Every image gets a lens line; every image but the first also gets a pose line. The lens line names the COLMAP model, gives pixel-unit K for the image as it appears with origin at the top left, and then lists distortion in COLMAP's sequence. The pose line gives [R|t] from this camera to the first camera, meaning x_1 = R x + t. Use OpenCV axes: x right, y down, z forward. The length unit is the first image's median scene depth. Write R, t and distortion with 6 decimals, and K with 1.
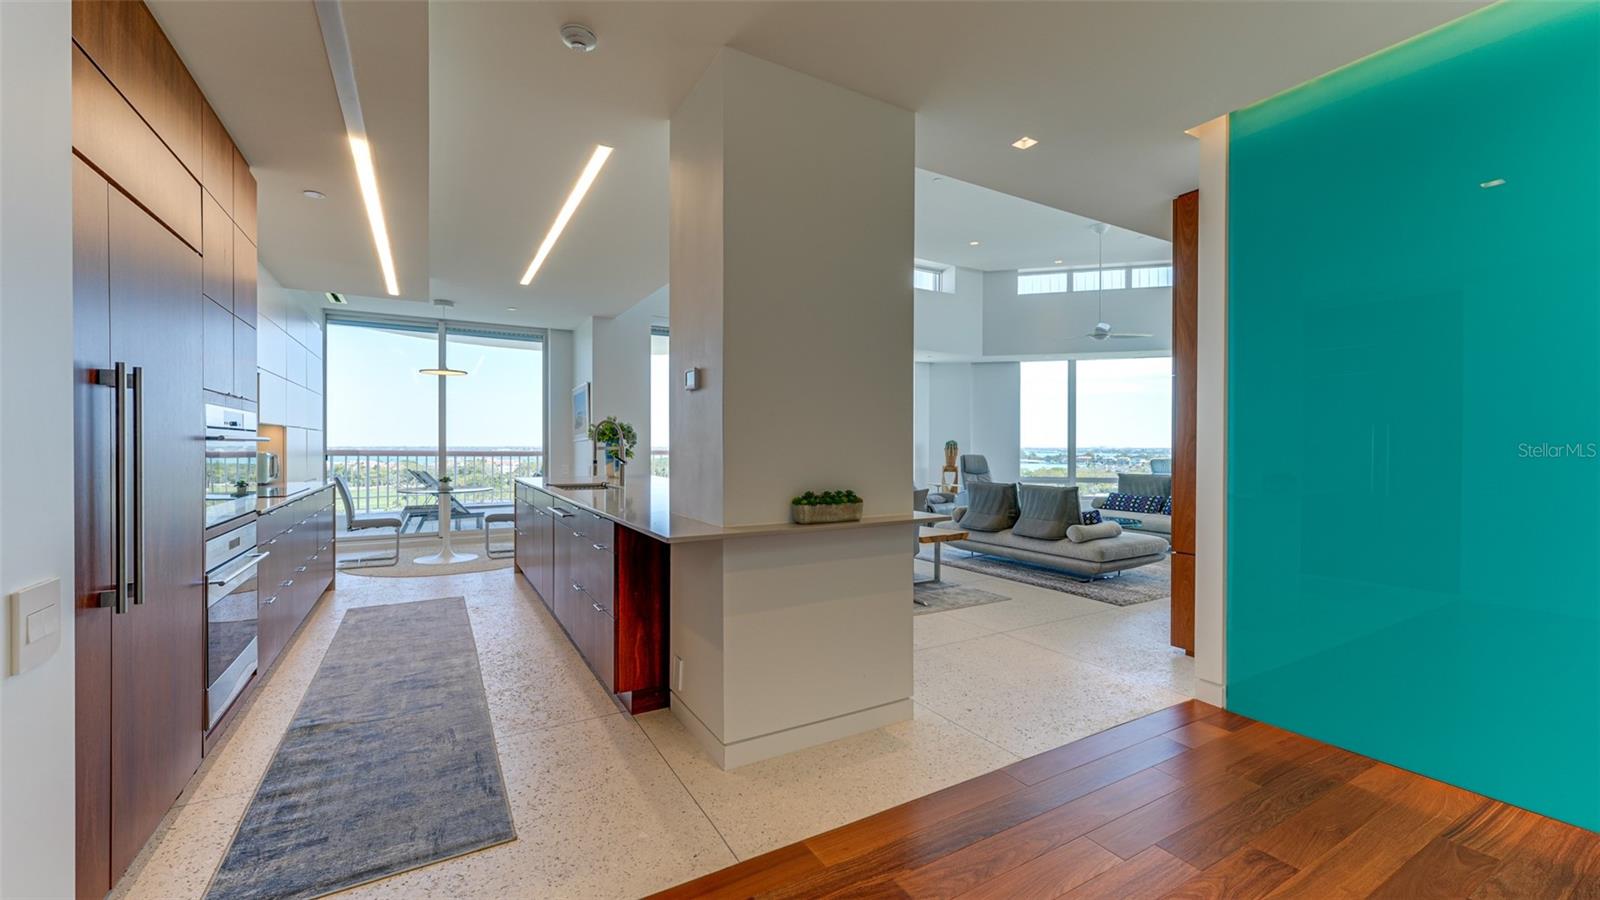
lens RADIAL K [[638.1, 0, 801.4], [0, 638.1, 449.2], [0, 0, 1]] dist [0.000921, 0.000108]
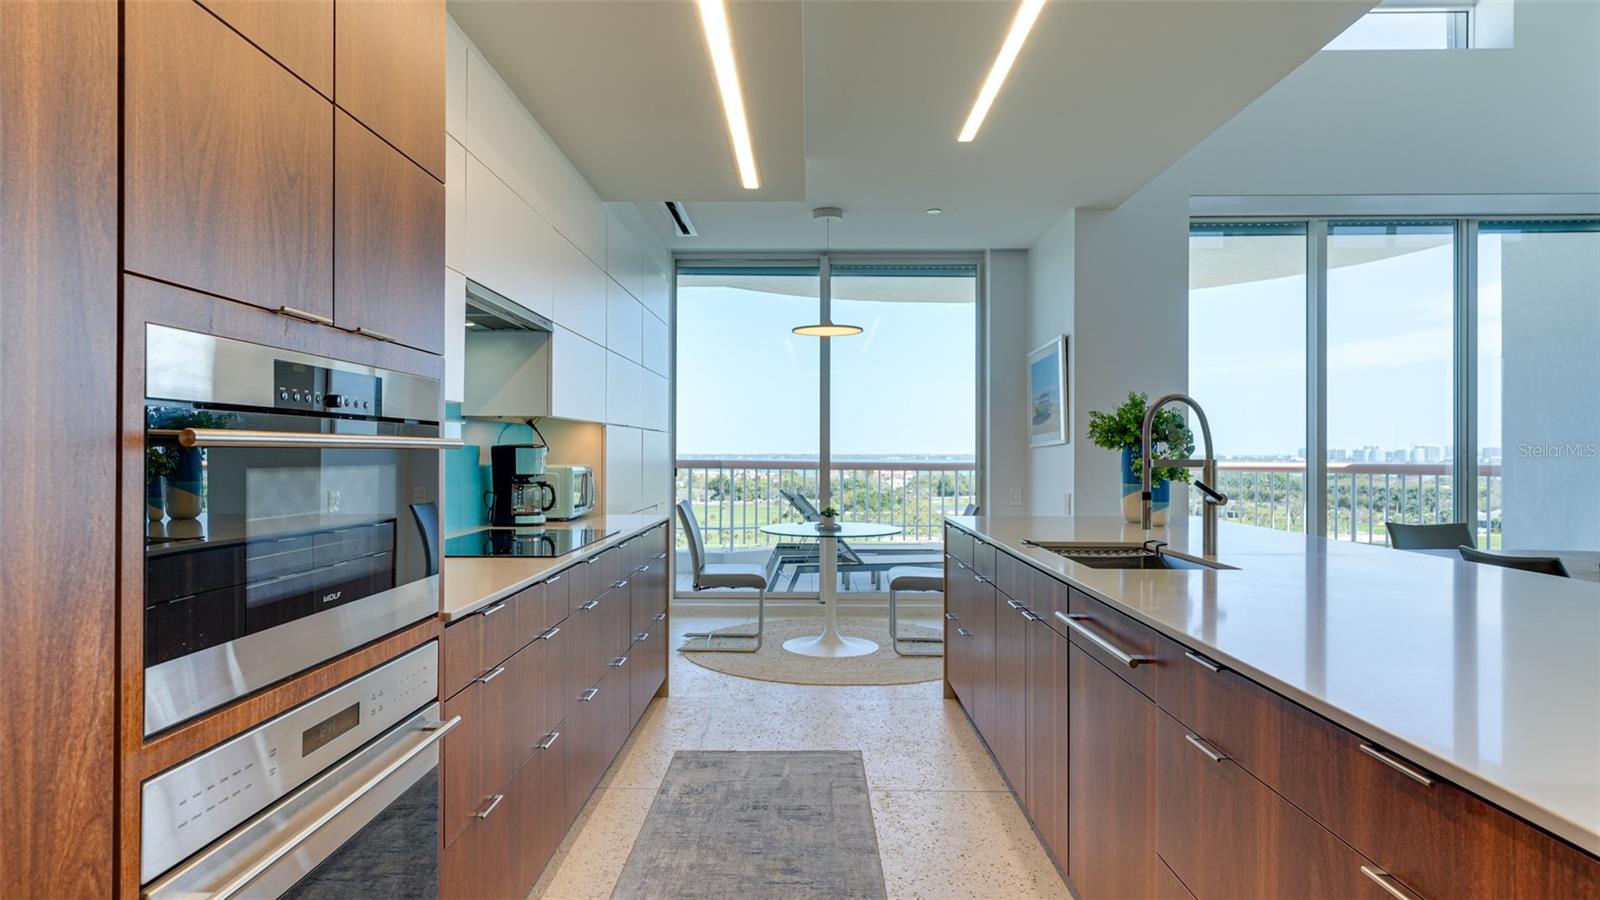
lens RADIAL K [[890.5, 0, 797.5], [0, 890.5, 444.5], [0, 0, 1]] dist [-0.011708, -0.000327]
pose [[0.856468, -0.005691, -0.516169, -0.149540], [-0.002851, 0.999872, -0.015755, -0.002085], [0.516192, 0.014965, 0.856342, 0.264275]]
